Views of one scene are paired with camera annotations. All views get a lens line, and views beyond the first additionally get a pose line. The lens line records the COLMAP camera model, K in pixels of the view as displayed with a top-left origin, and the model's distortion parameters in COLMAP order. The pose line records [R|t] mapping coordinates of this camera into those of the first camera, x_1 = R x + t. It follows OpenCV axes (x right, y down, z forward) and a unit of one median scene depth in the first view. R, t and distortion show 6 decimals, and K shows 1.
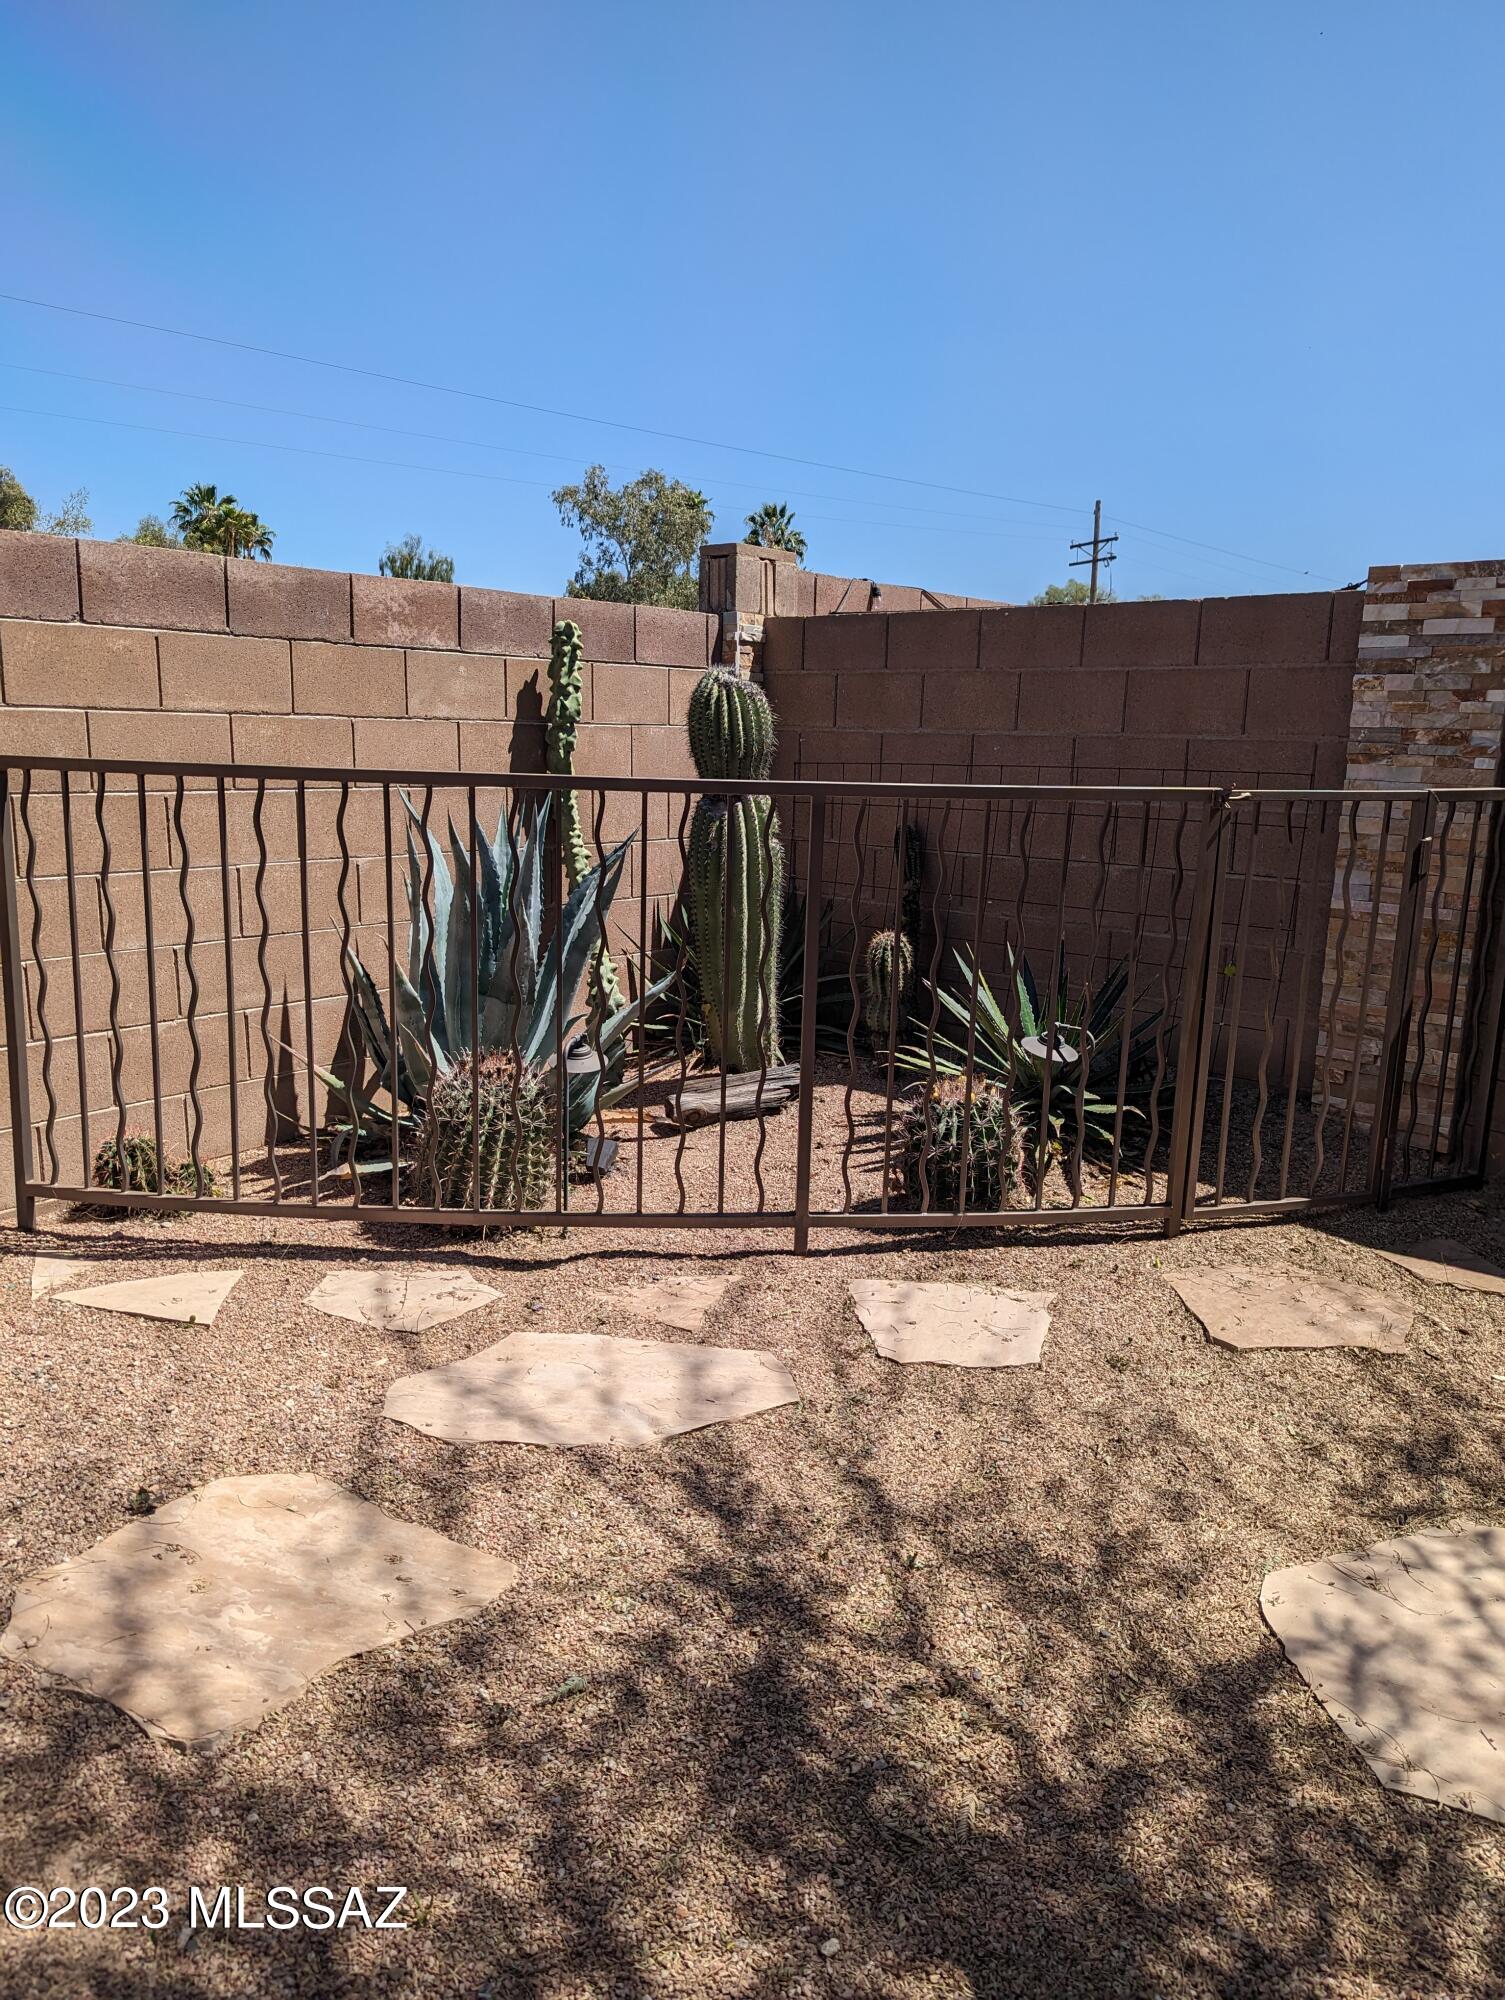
lens RADIAL K [[1438.4, 0, 752.5], [0, 1438.4, 1000.0], [0, 0, 1]] dist [0.029866, -0.006344]
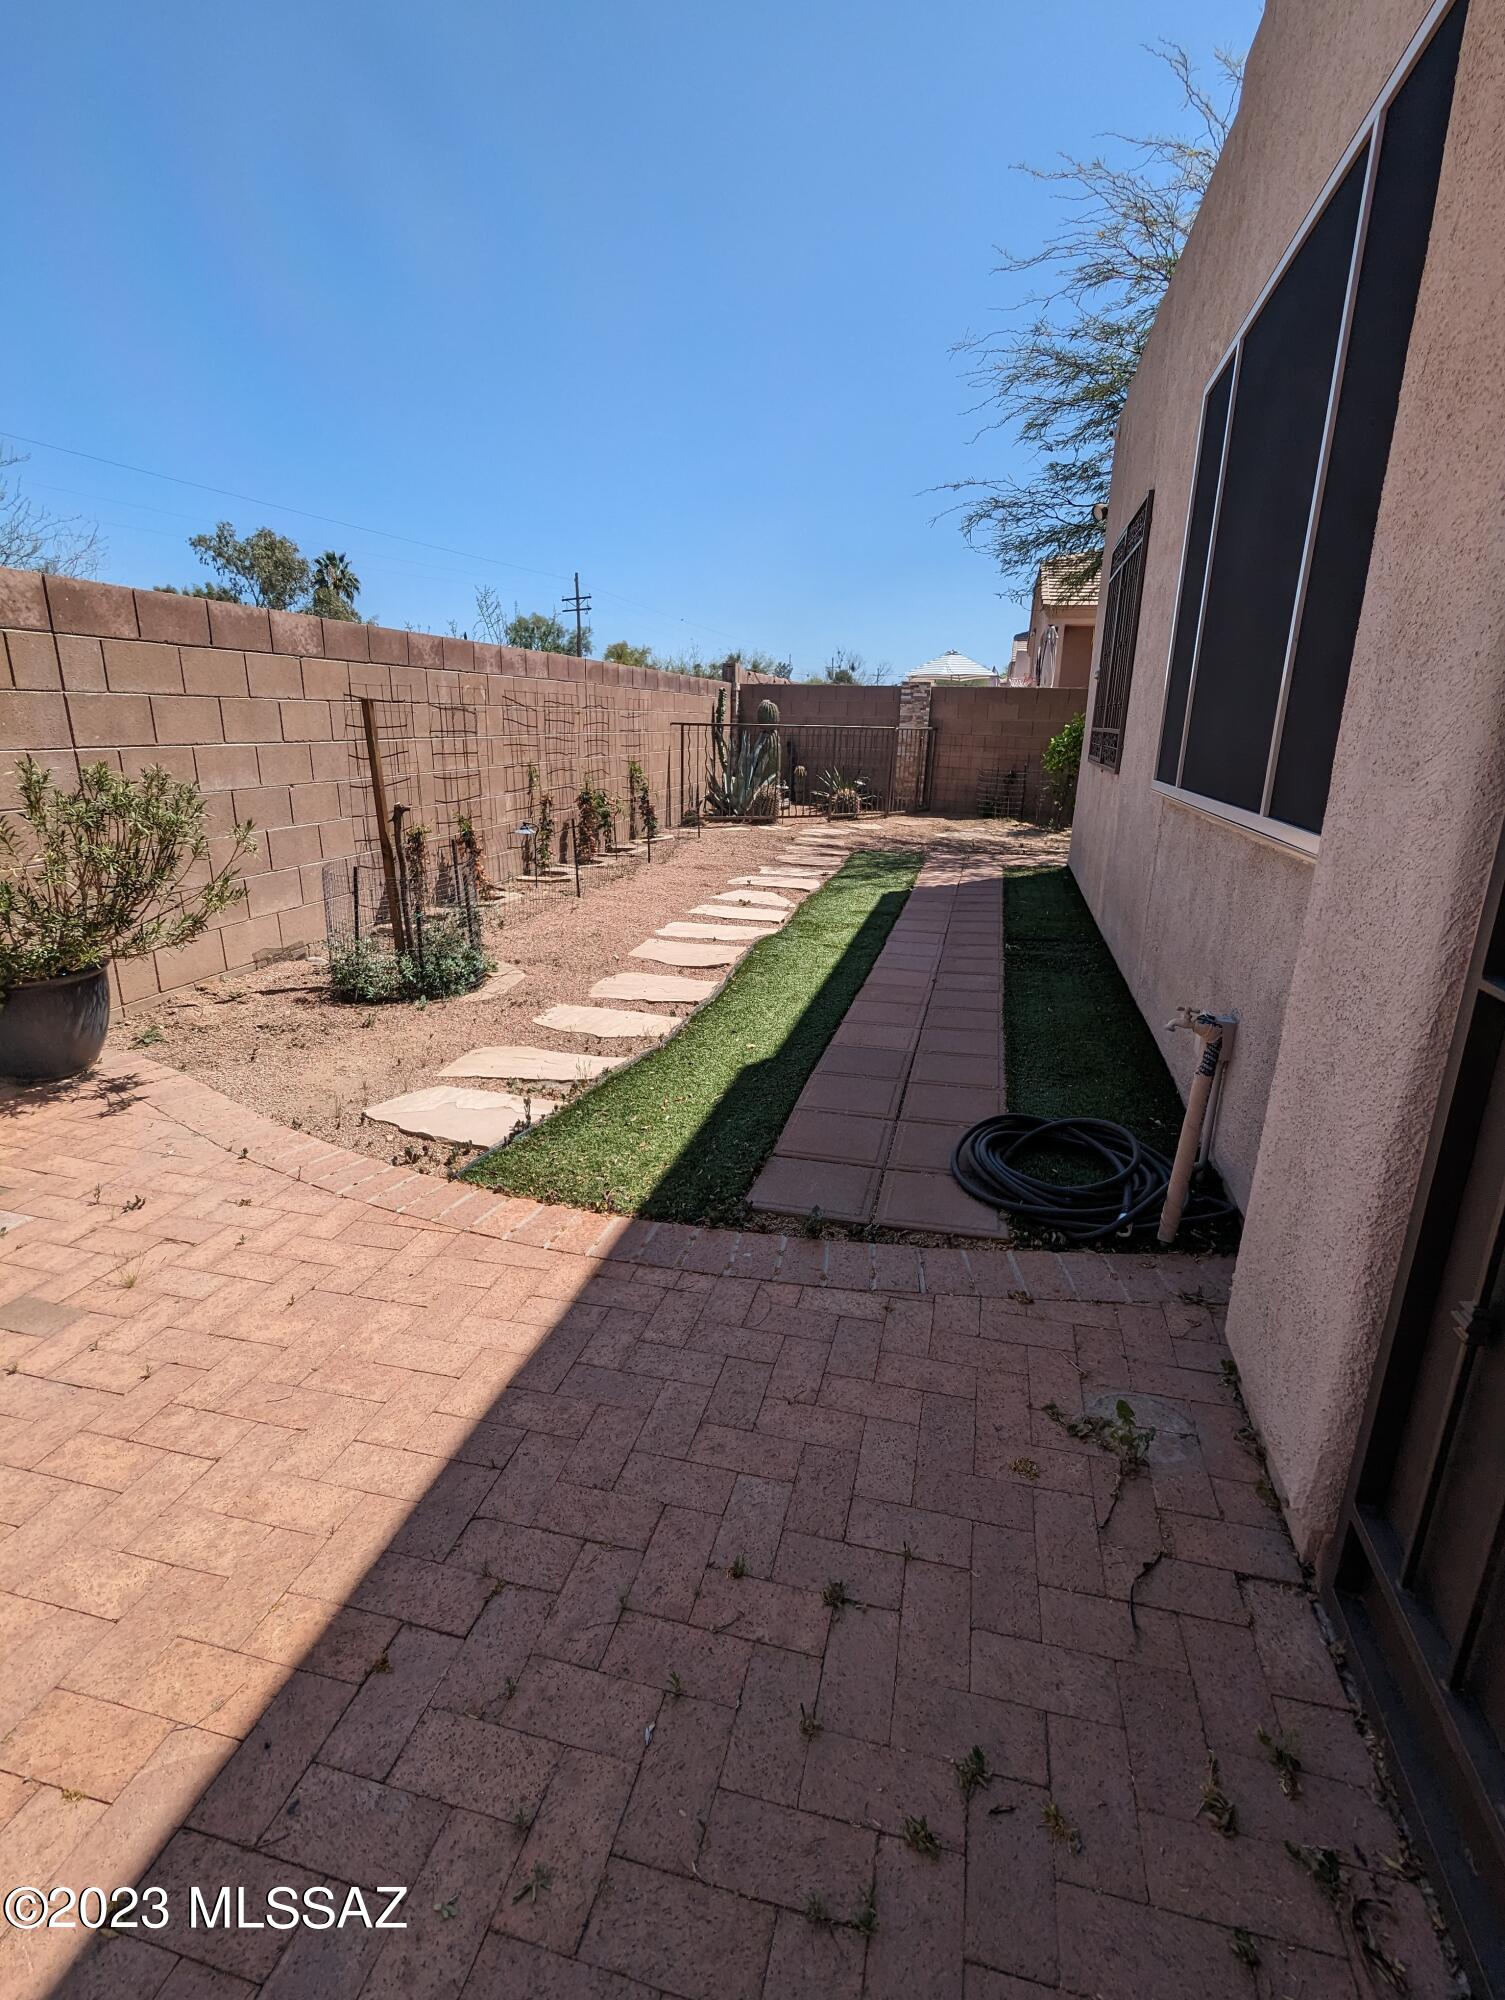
lens RADIAL K [[948.5, 0, 752.5], [0, 948.5, 1000.0], [0, 0, 1]] dist [0.001209, -0.000326]
pose [[0.895682, -0.128360, 0.425767, -0.100454], [0.080339, 0.988389, 0.128971, 0.020147], [-0.437378, -0.081312, 0.895594, -0.113087]]
